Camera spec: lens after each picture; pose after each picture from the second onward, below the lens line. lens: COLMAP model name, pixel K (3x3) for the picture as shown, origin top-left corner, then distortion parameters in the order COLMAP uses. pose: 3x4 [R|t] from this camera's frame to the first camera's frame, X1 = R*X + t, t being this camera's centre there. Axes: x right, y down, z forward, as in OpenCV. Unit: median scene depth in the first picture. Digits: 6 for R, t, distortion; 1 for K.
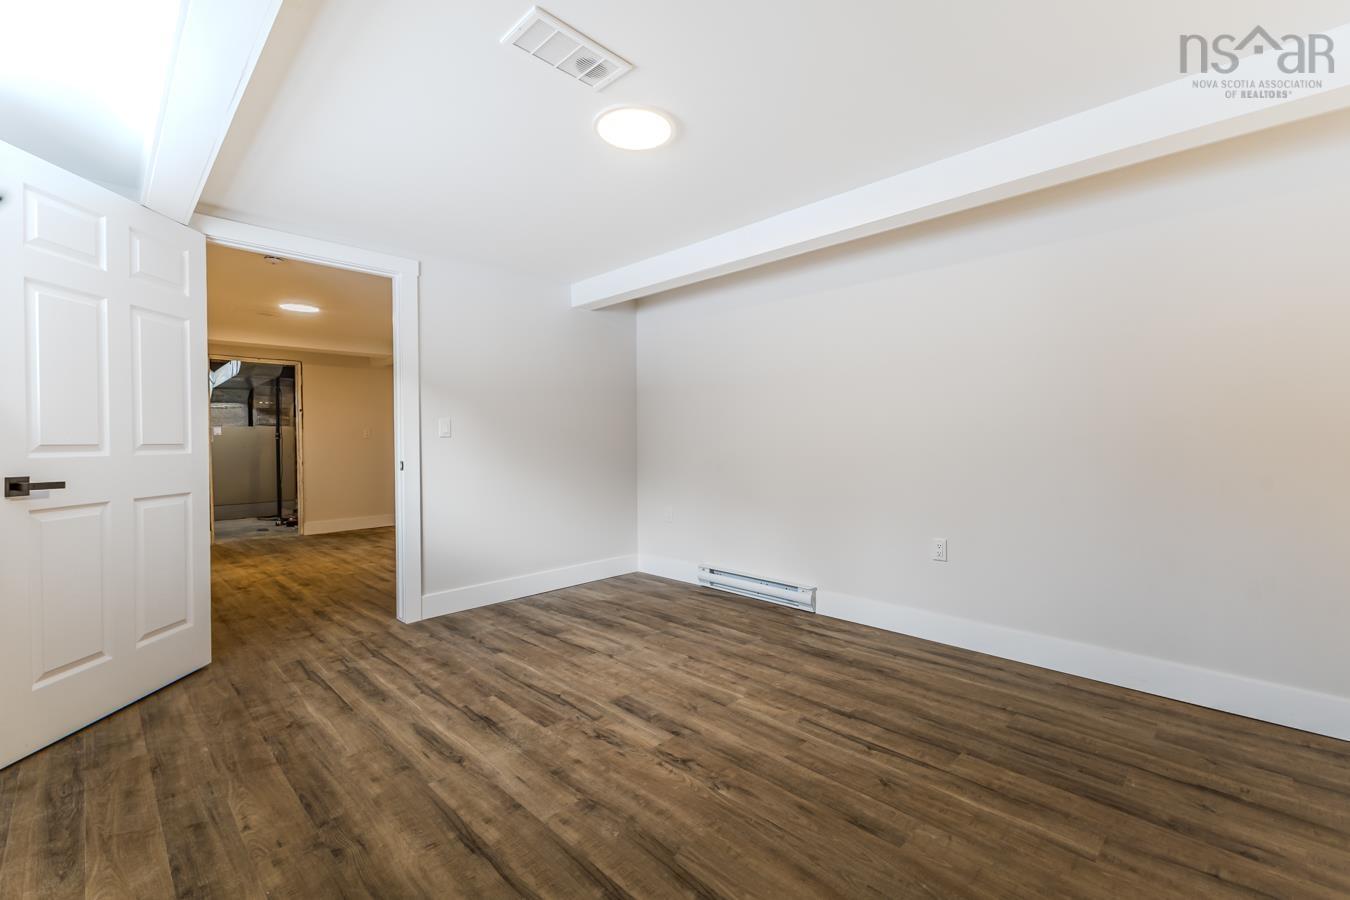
lens RADIAL K [[587.4, 0, 679.6], [0, 587.4, 448.8], [0, 0, 1]] dist [0.013714, -0.003141]
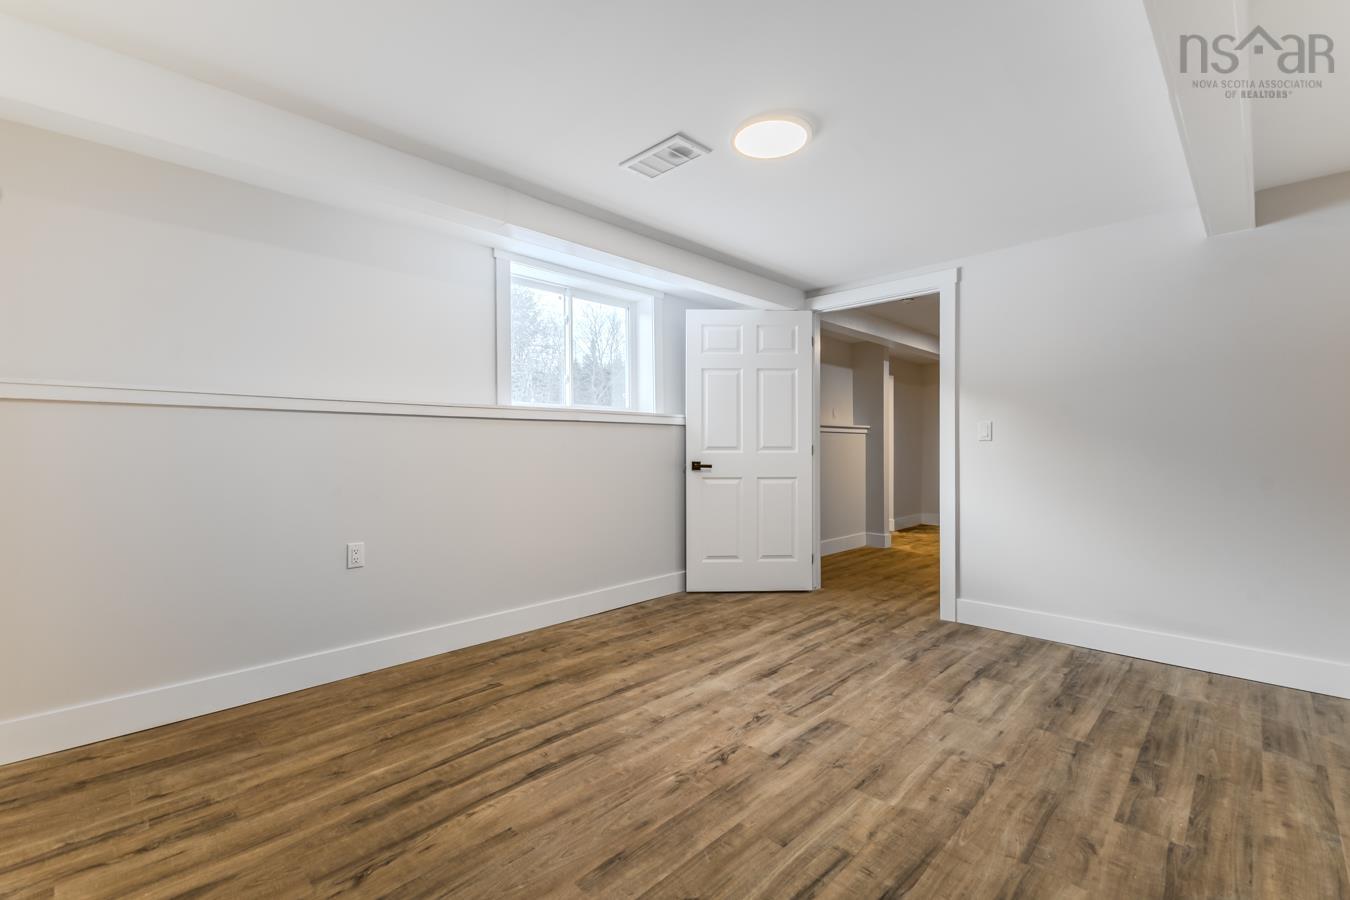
lens RADIAL K [[587.4, 0, 666.6], [0, 587.4, 452.0], [0, 0, 1]] dist [0.013714, -0.003141]
pose [[-0.016627, 0.014355, -0.999759, 0.762184], [-0.012436, 0.999817, 0.014562, -0.012996], [0.999784, 0.012675, -0.016446, 0.678607]]
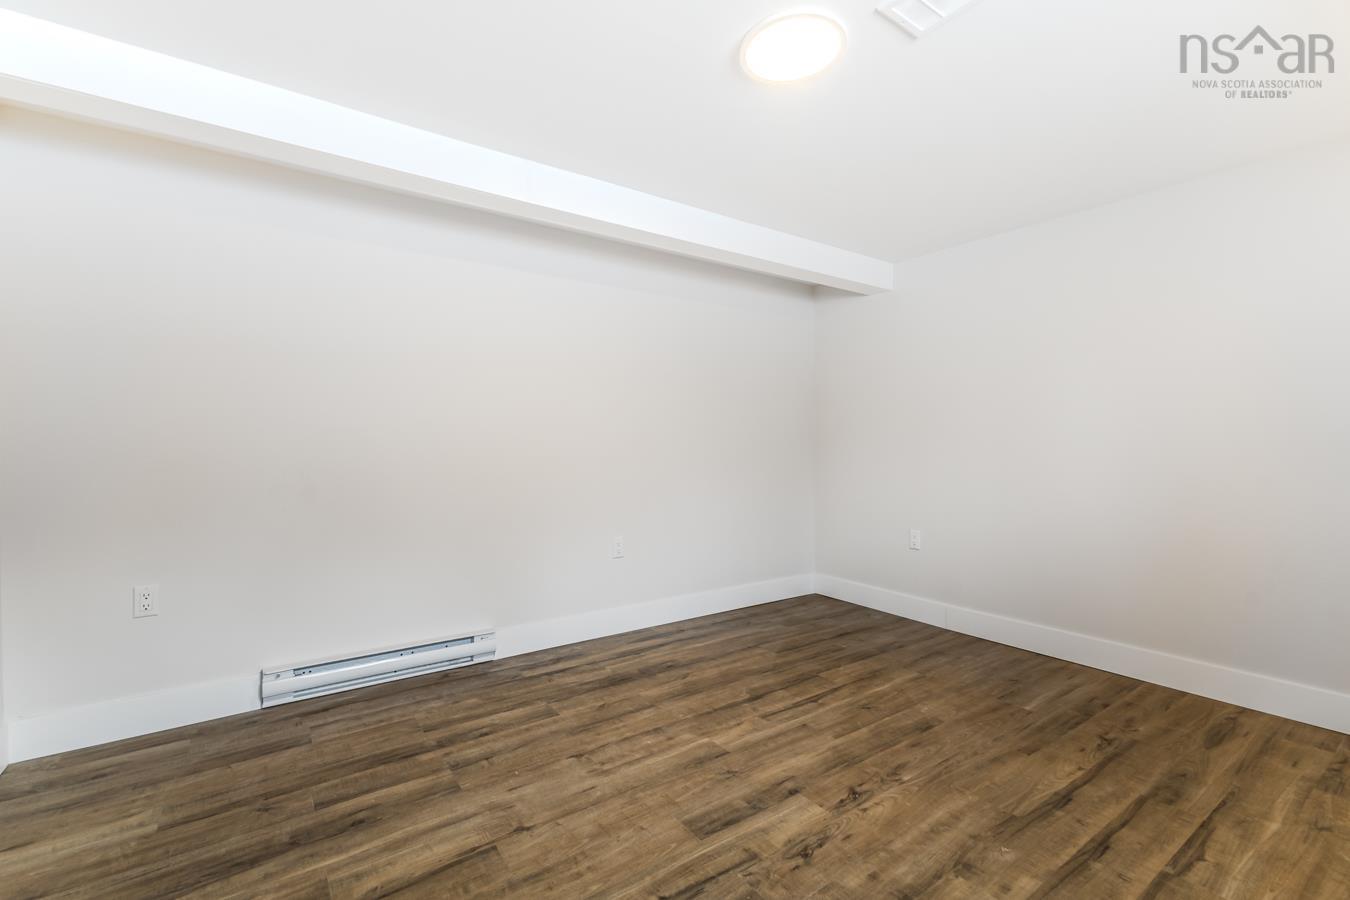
lens RADIAL K [[587.4, 0, 671.4], [0, 587.4, 441.6], [0, 0, 1]] dist [0.013714, -0.003141]
pose [[0.176924, 0.011560, 0.984157, -0.712950], [0.015228, 0.999779, -0.014481, -0.008558], [-0.984107, 0.017548, 0.176709, 0.824311]]
